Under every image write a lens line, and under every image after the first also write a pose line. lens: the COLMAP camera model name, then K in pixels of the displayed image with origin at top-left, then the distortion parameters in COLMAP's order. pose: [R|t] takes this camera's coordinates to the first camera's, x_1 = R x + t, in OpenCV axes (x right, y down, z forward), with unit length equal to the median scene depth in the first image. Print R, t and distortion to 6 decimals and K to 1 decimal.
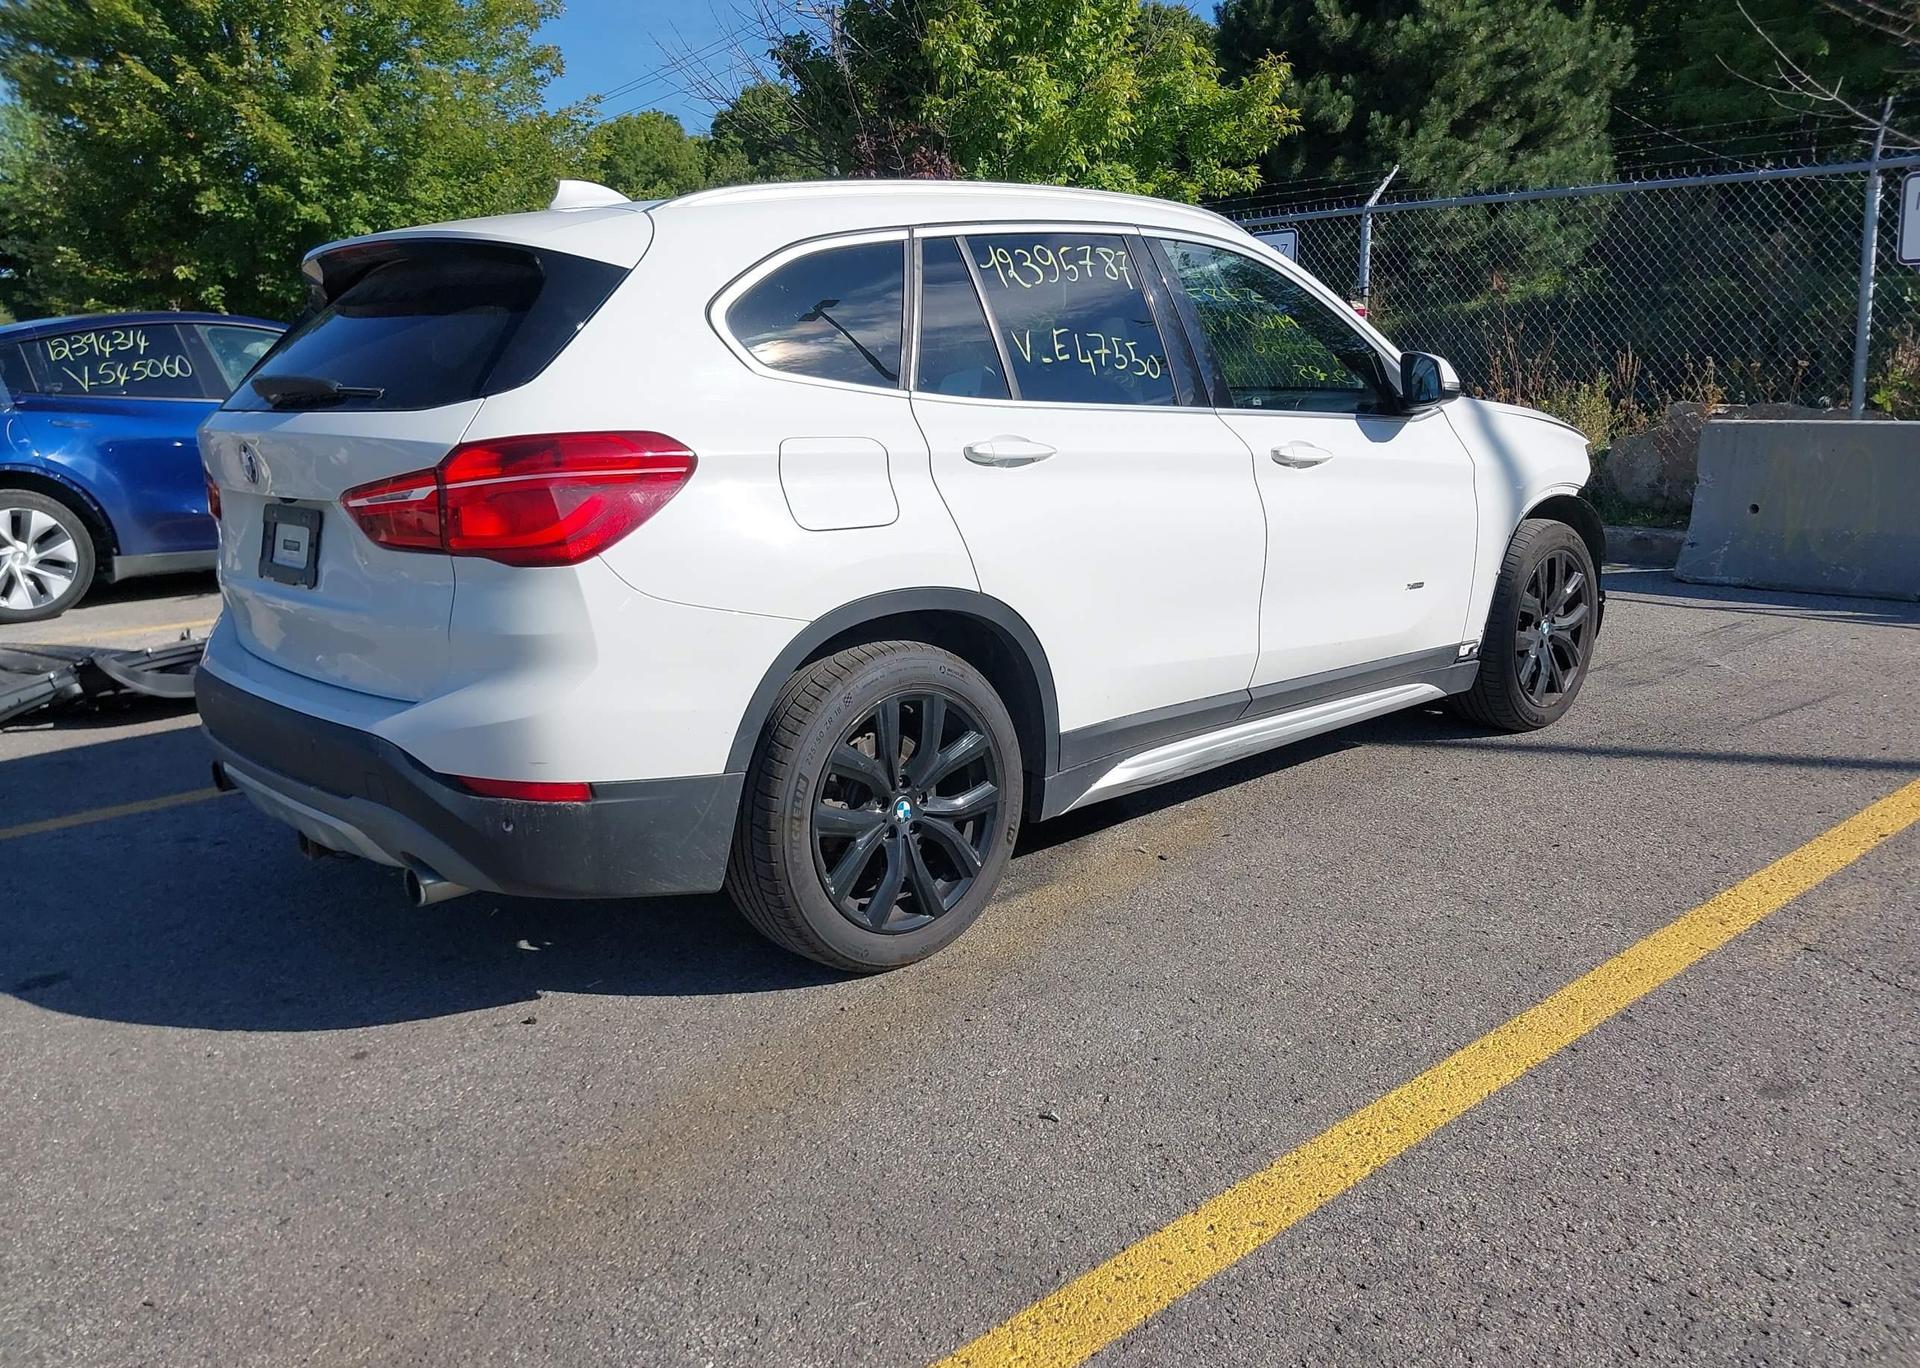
lens RADIAL K [[1523.1, 0, 984.8], [0, 1523.1, 662.6], [0, 0, 1]] dist [0.033052, -0.046127]
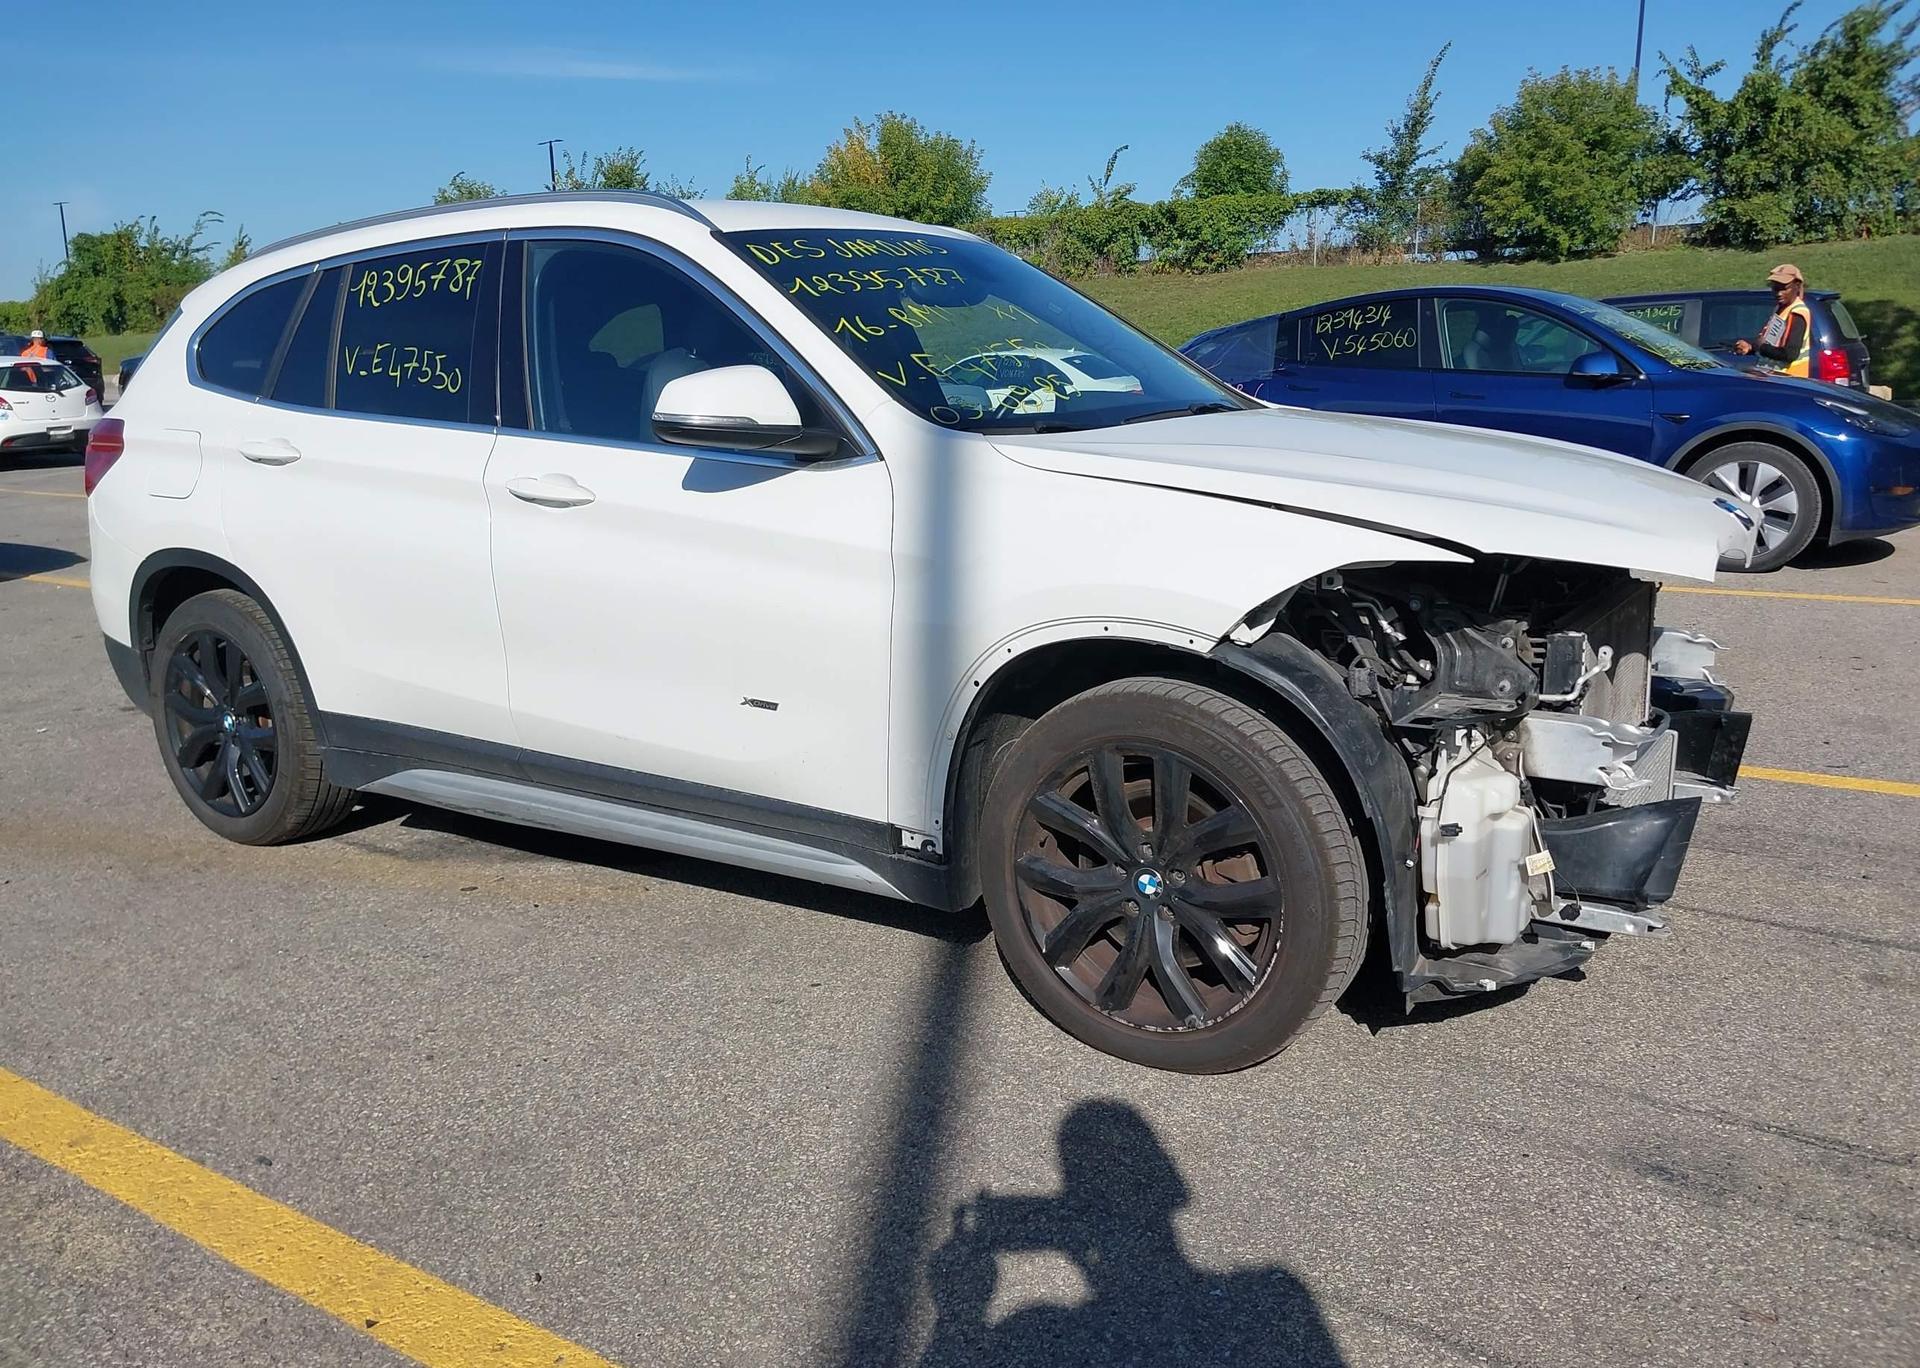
lens RADIAL K [[1531.1, 0, 984.6], [0, 1531.1, 650.8], [0, 0, 1]] dist [0.009022, -0.000915]
pose [[0.238271, 0.196351, -0.951143, 1.136967], [-0.168563, 0.972847, 0.158604, -0.236919], [0.956459, 0.122536, 0.264899, 1.080428]]
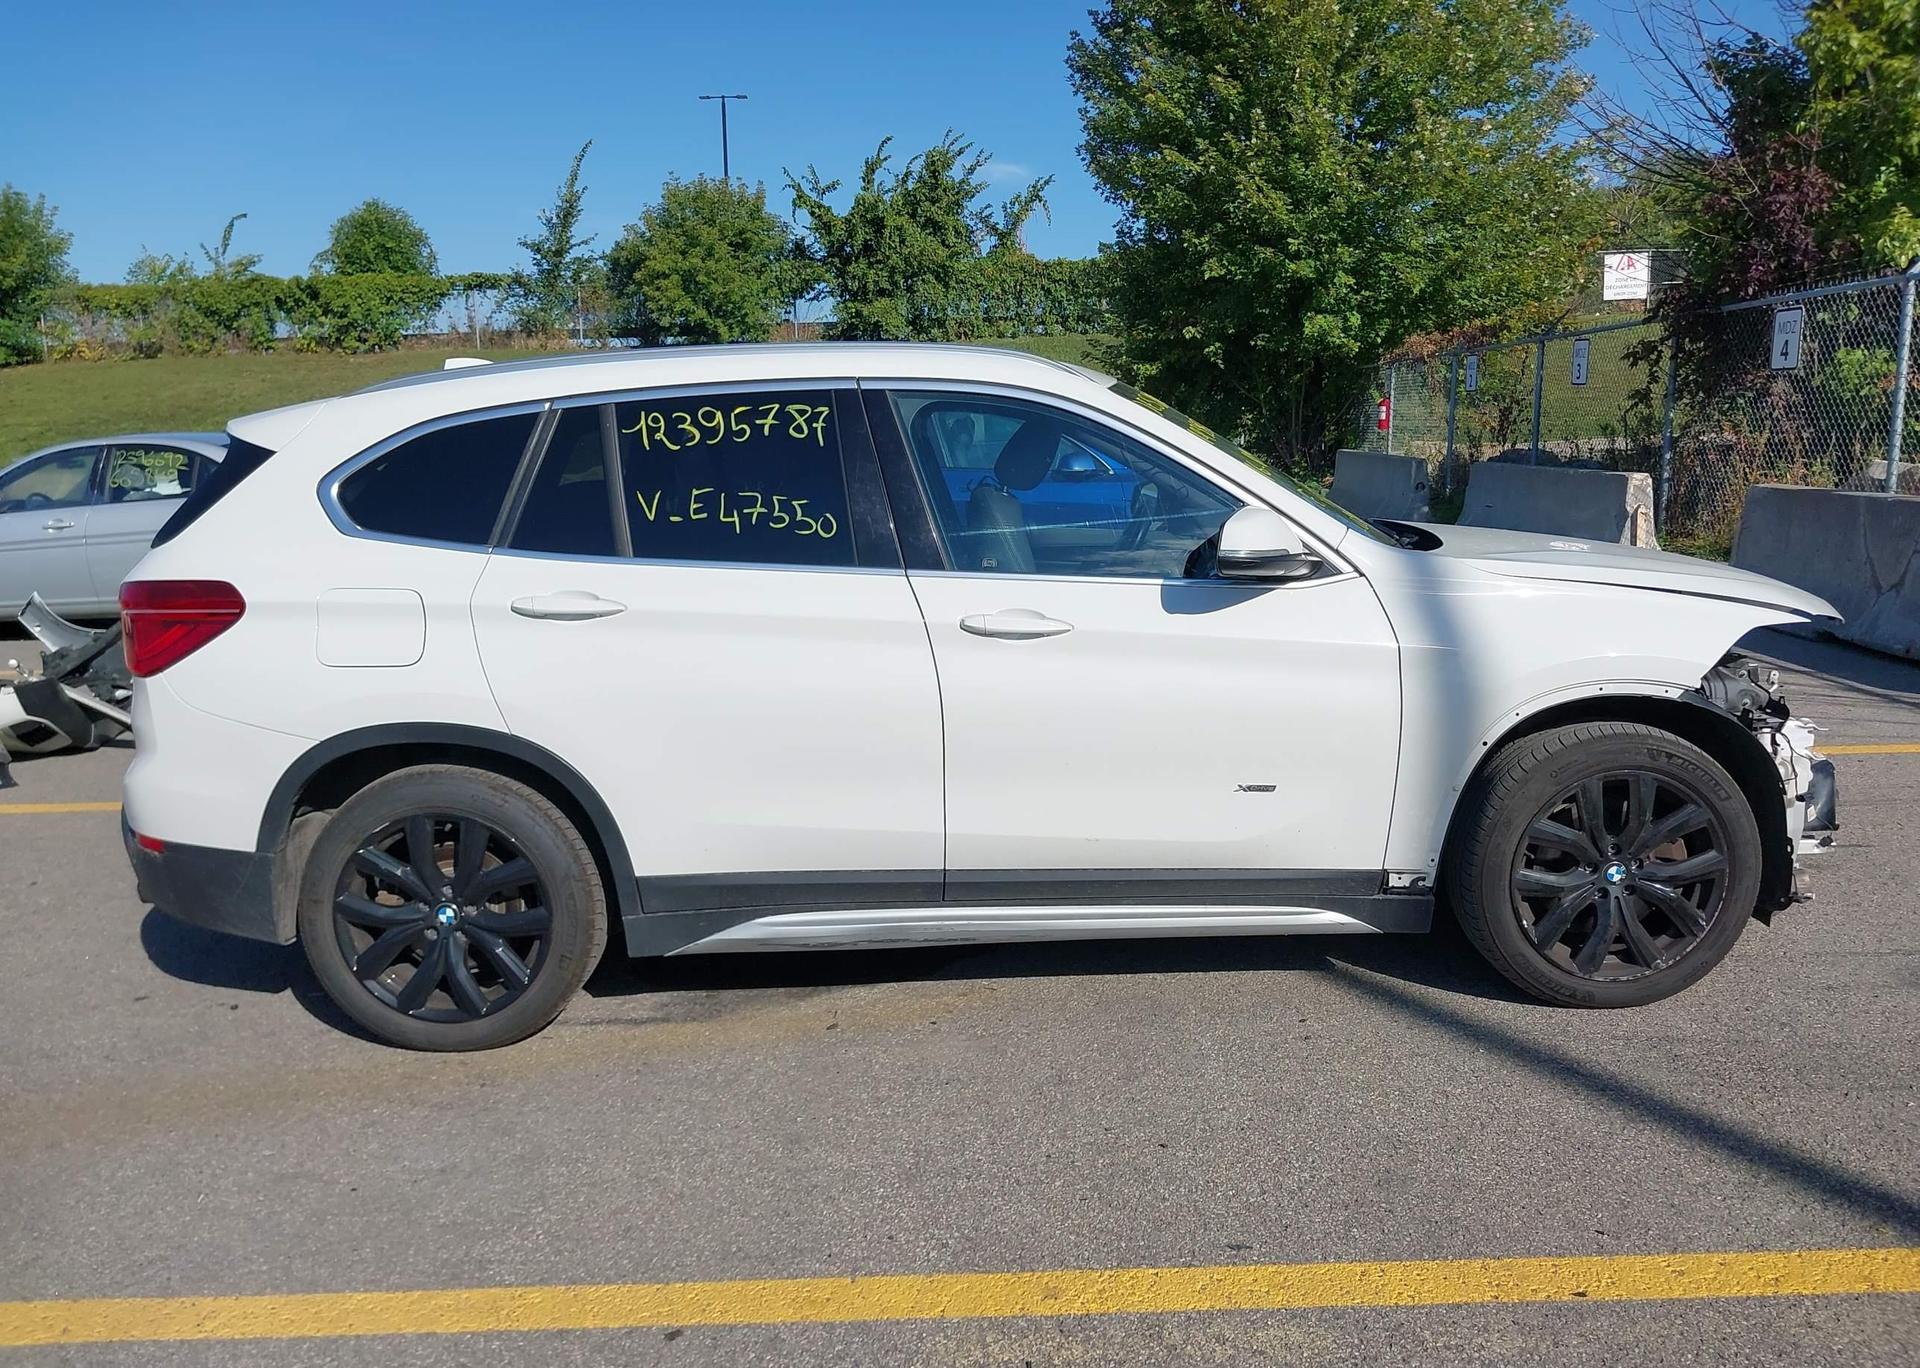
lens RADIAL K [[1523.1, 0, 984.8], [0, 1523.1, 662.6], [0, 0, 1]] dist [0.033052, -0.046127]
pose [[0.733686, 0.109766, -0.670565, 0.844067], [-0.117830, 0.992467, 0.033537, -0.150603], [0.669195, 0.054407, 0.741093, 0.350396]]
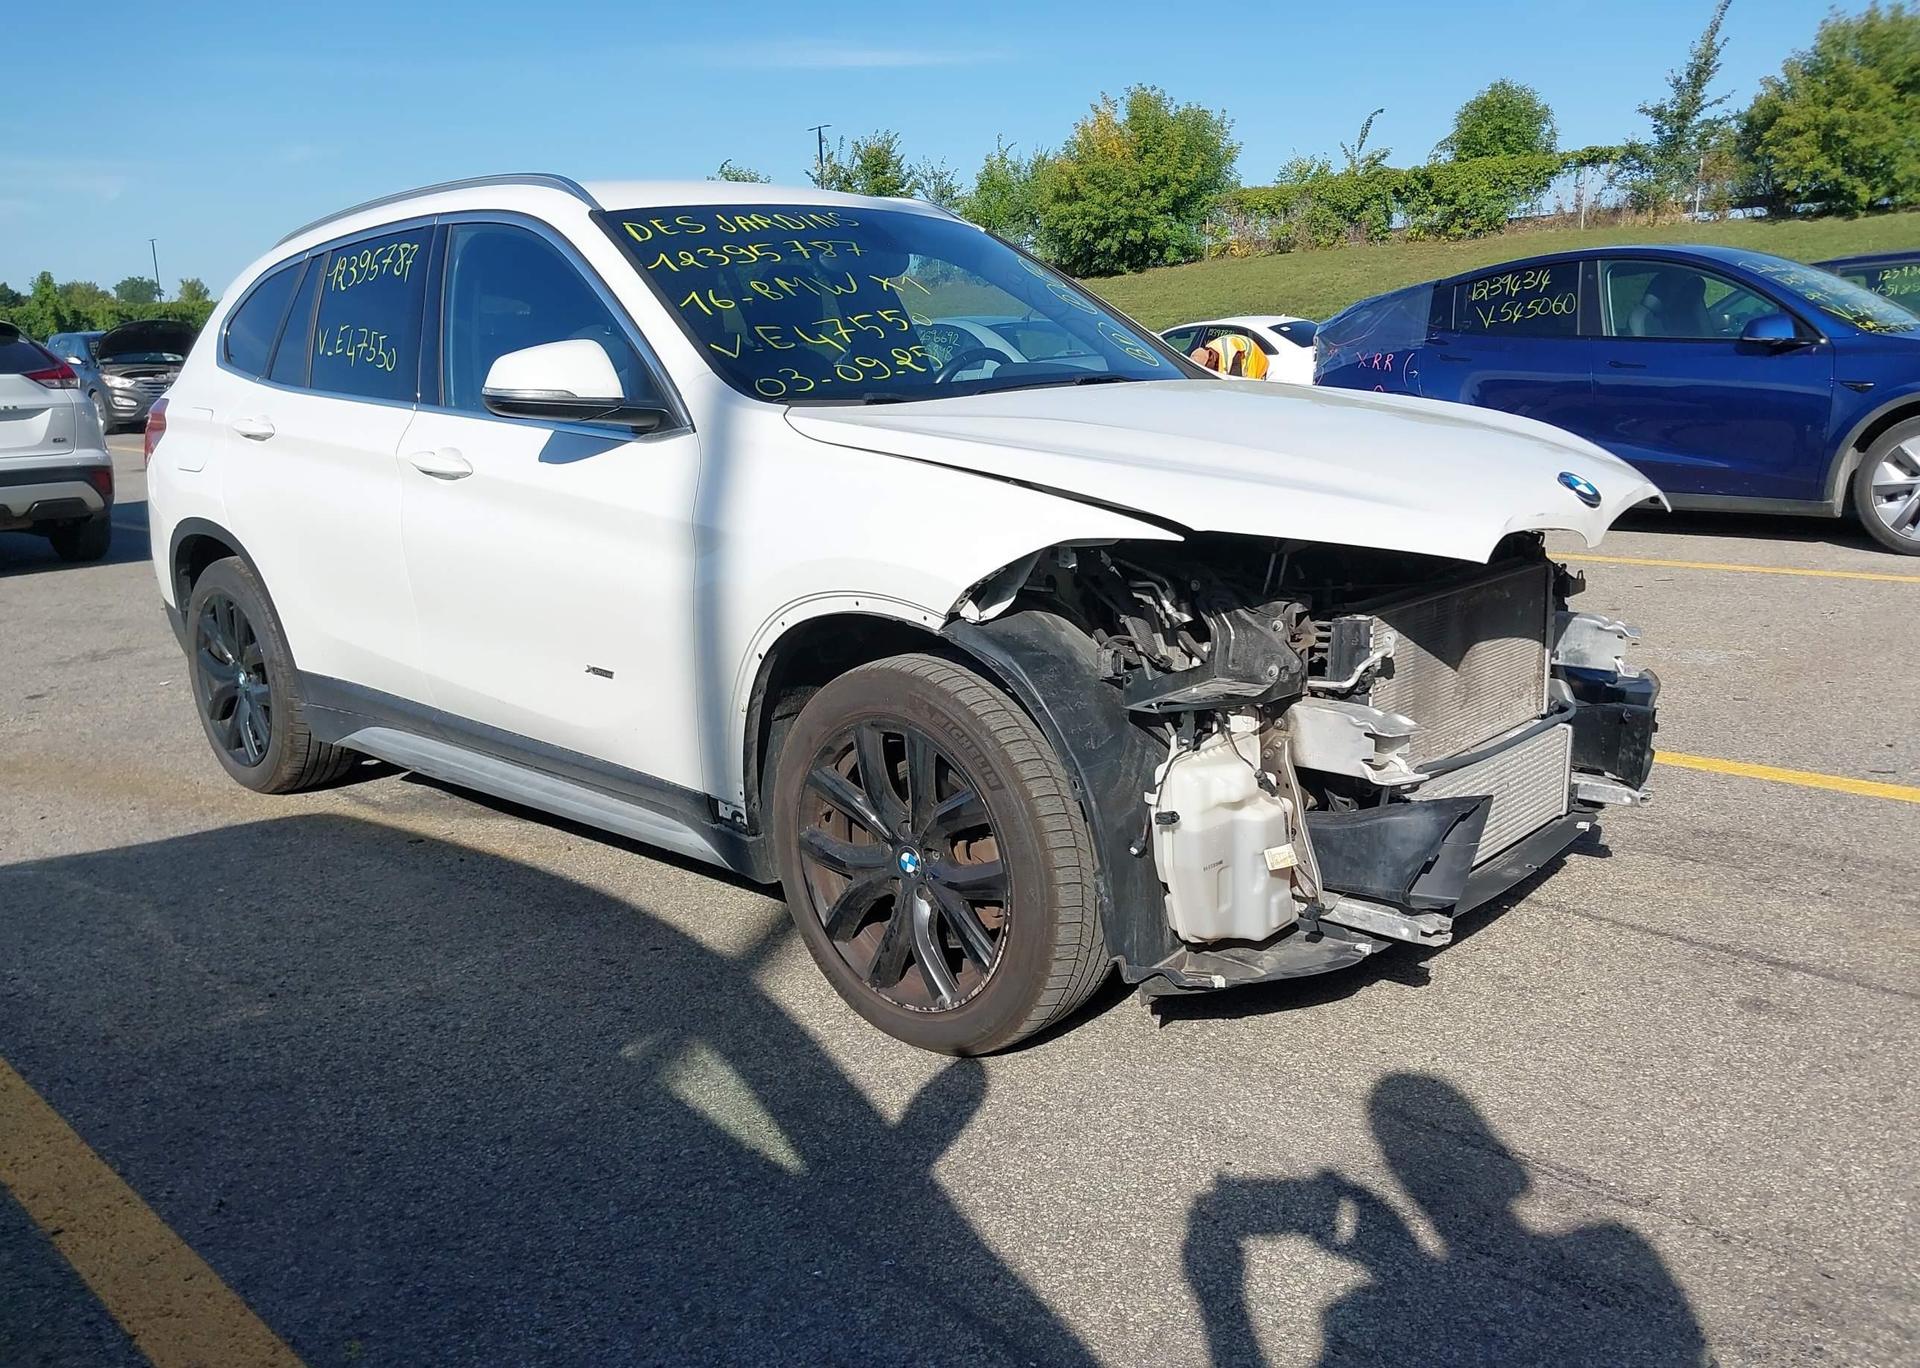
lens RADIAL K [[1523.1, 0, 984.8], [0, 1523.1, 662.6], [0, 0, 1]] dist [0.033052, -0.046127]
pose [[0.068449, 0.221422, -0.972773, 1.165096], [-0.157200, 0.965273, 0.208653, -0.272717], [0.985192, 0.138638, 0.100880, 1.308836]]
